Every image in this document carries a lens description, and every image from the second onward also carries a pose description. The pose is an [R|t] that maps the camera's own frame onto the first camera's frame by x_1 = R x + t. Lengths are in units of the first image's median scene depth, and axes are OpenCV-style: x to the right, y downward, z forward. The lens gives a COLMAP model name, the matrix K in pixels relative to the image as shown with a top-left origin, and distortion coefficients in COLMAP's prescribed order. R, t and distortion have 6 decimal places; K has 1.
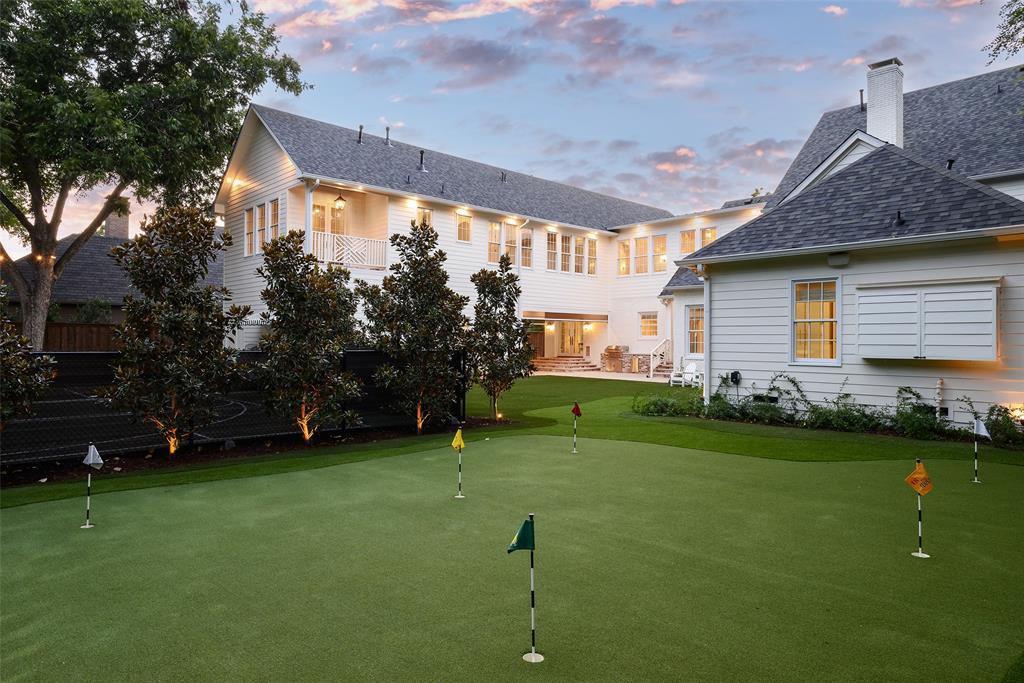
lens RADIAL K [[551.1, 0, 512.0], [0, 551.1, 341.5], [0, 0, 1]] dist [-0.000125, -0.000010]
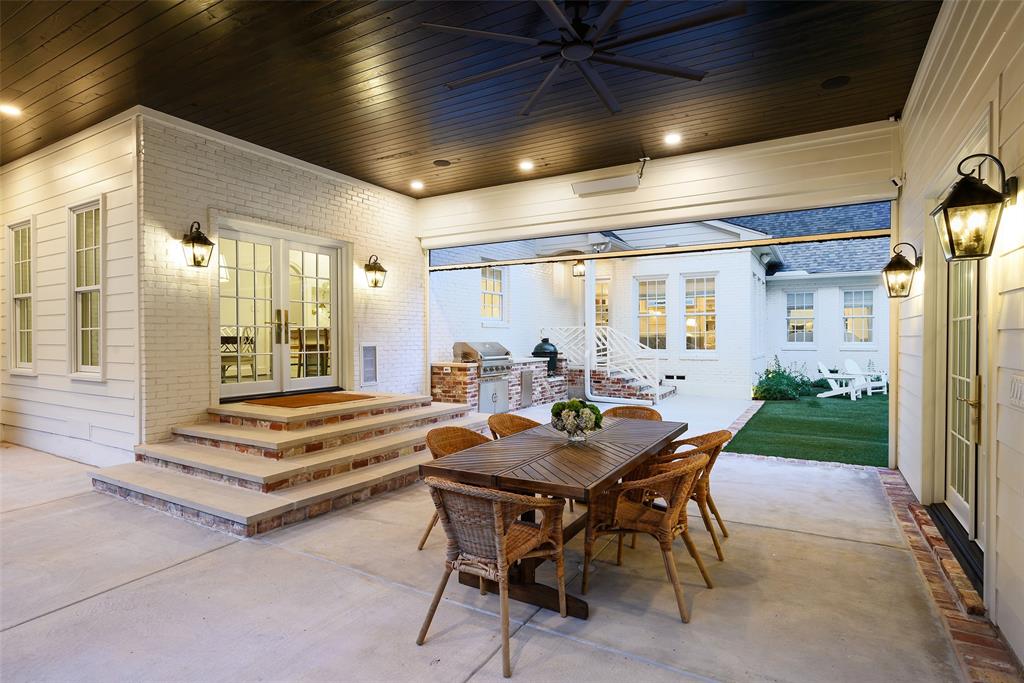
lens RADIAL K [[536.5, 0, 512.0], [0, 536.5, 341.5], [0, 0, 1]] dist [-0.002296, -0.000253]
pose [[-0.213201, -0.015392, 0.976887, -0.156784], [-0.001711, 0.999880, 0.015381, 0.001626], [-0.977007, 0.001607, -0.213202, 1.057055]]
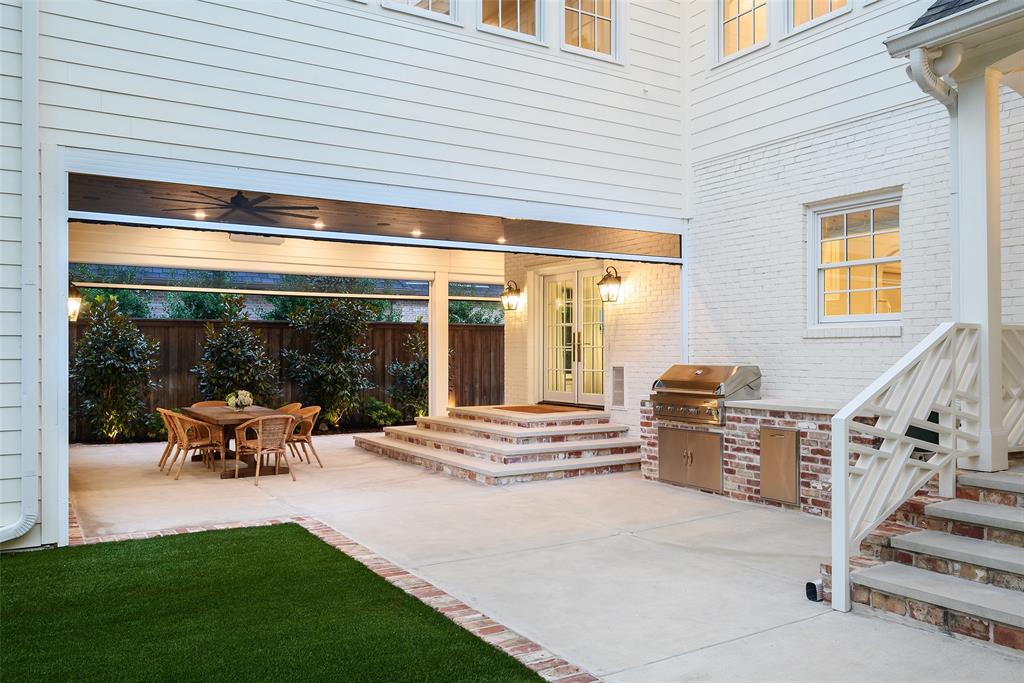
lens RADIAL K [[766.7, 0, 512.0], [0, 766.7, 341.5], [0, 0, 1]] dist [0.007615, 0.001441]
pose [[0.964772, -0.015650, -0.262620, 0.196583], [0.011931, 0.999805, -0.015751, 0.001912], [0.262815, 0.012062, 0.964771, 0.688828]]
